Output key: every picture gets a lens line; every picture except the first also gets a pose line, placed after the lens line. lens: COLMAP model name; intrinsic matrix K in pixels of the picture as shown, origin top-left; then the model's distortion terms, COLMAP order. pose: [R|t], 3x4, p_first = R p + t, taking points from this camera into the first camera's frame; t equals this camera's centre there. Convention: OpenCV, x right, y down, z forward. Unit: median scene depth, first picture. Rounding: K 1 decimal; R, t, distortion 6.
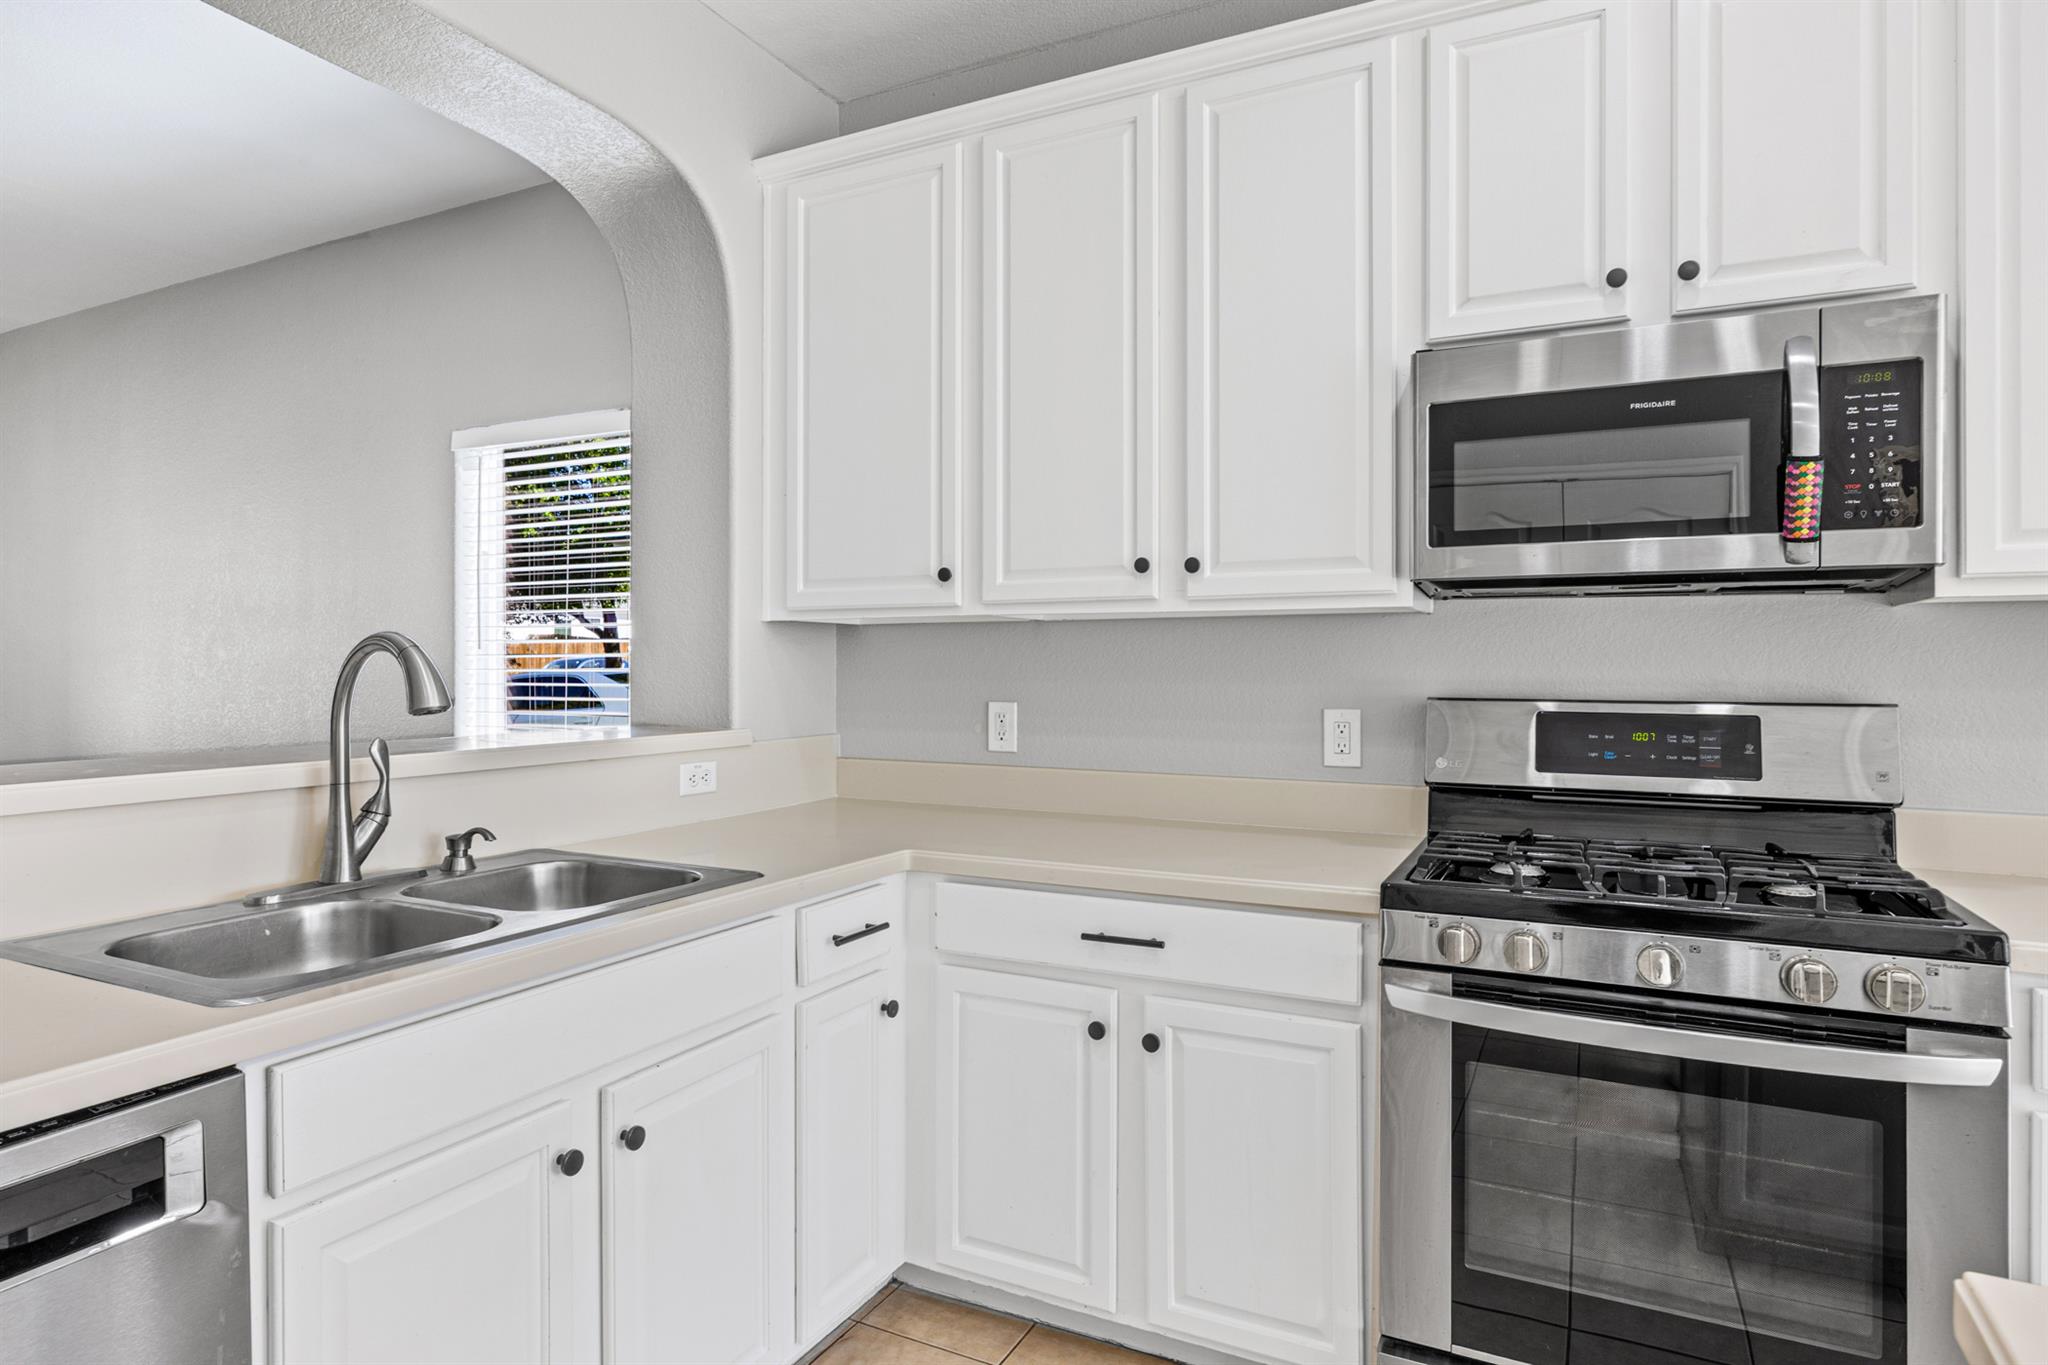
lens RADIAL K [[1121.5, 0, 1023.3], [0, 1121.5, 663.7], [0, 0, 1]] dist [-0.017984, 0.000073]
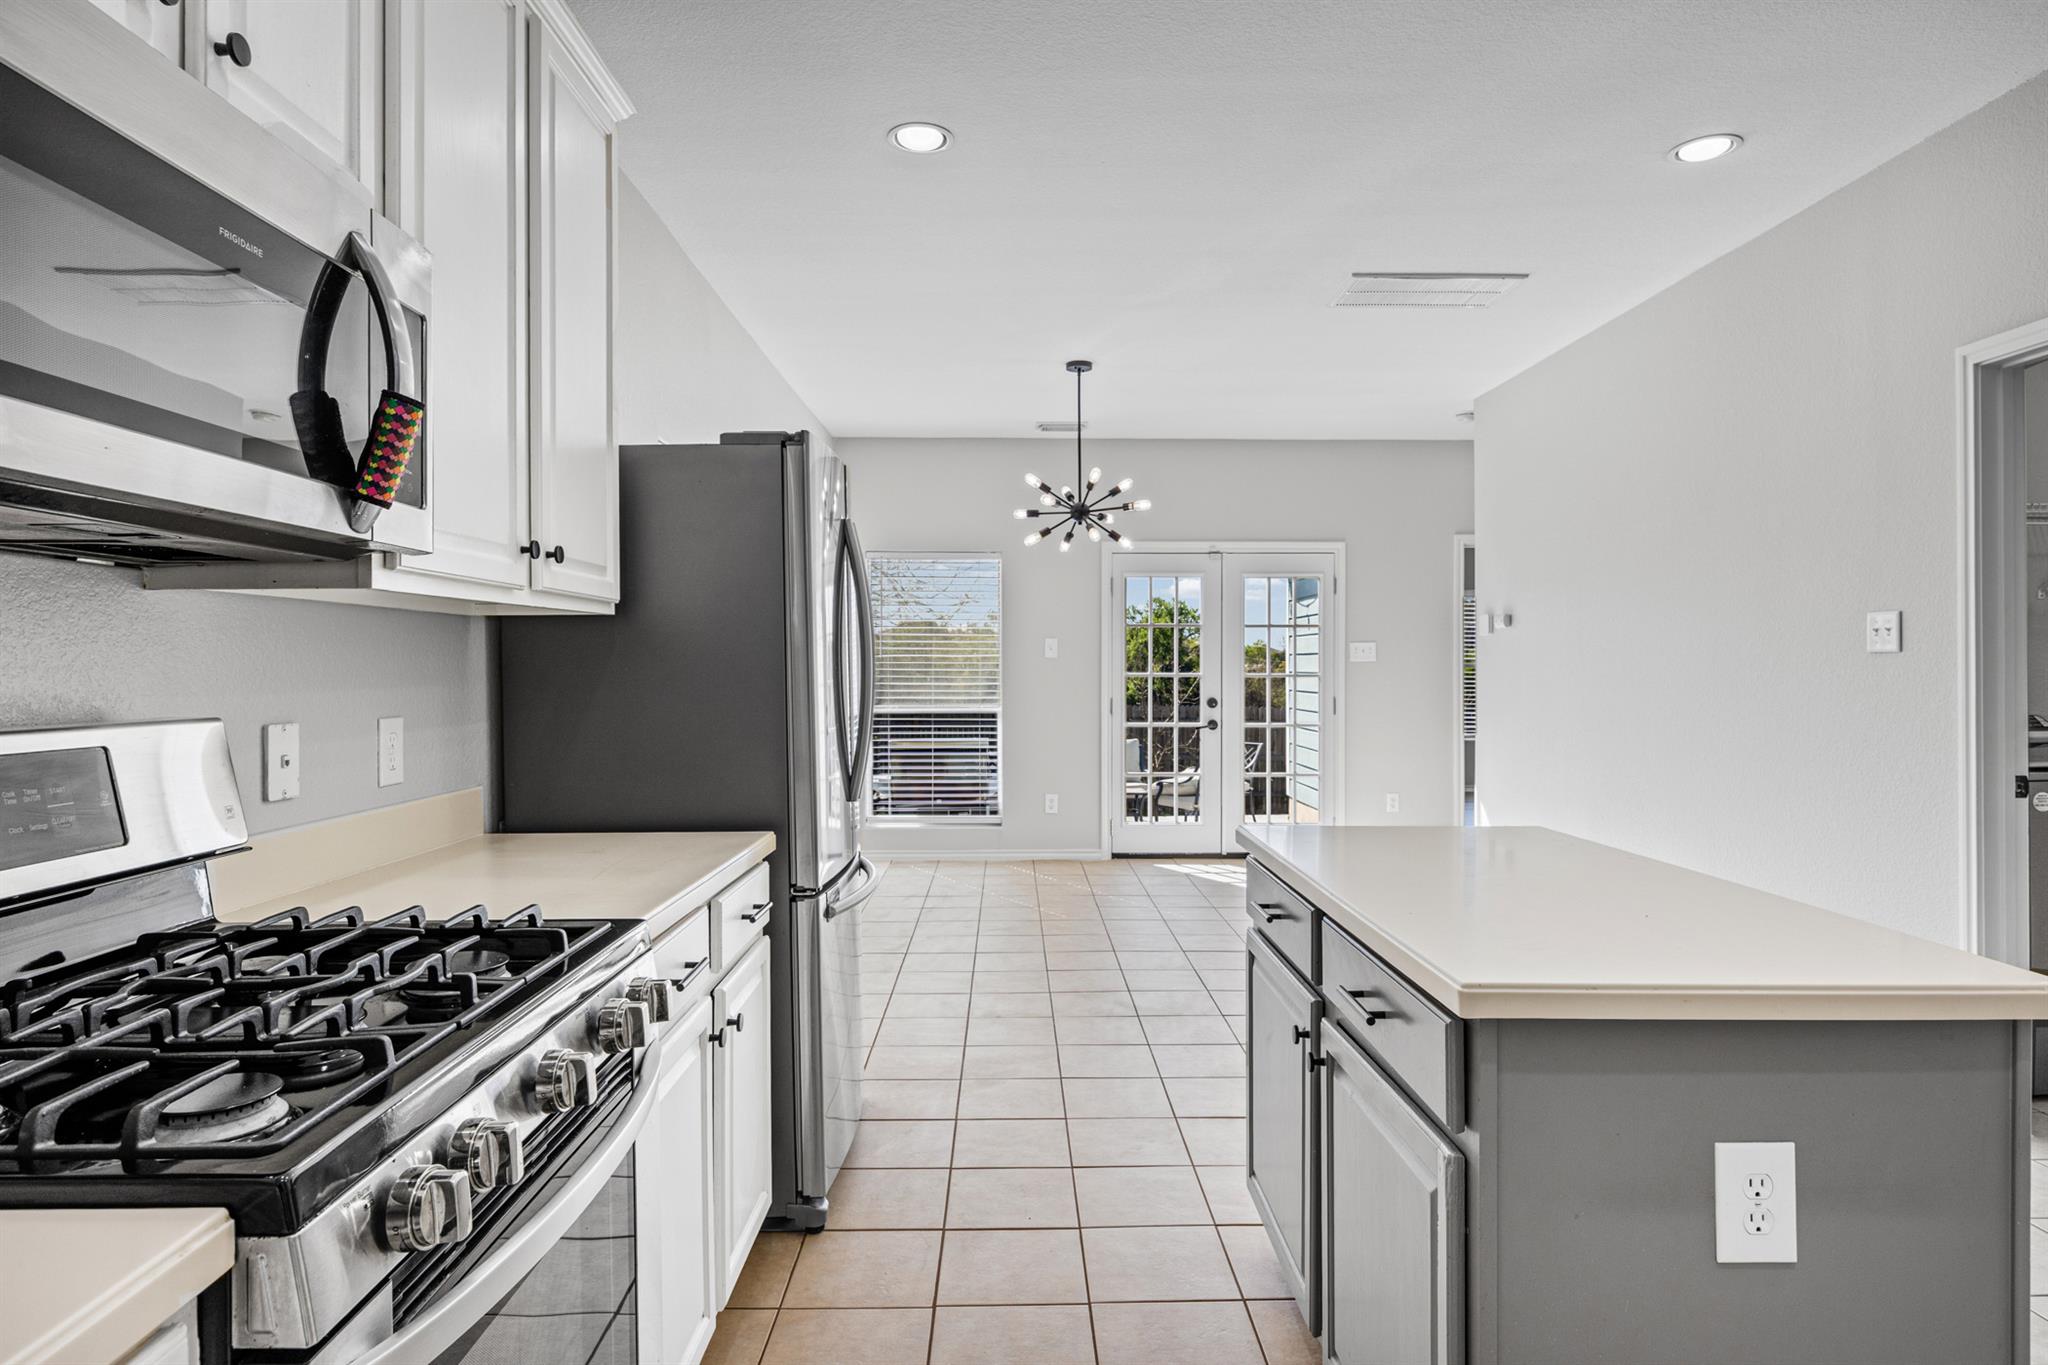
lens RADIAL K [[1121.5, 0, 1030.1], [0, 1121.5, 669.1], [0, 0, 1]] dist [-0.017984, 0.000073]
pose [[-0.467328, -0.003380, 0.884078, -0.169388], [0.003551, 0.999977, 0.005700, 0.000423], [-0.884077, 0.005803, -0.467305, 0.864009]]
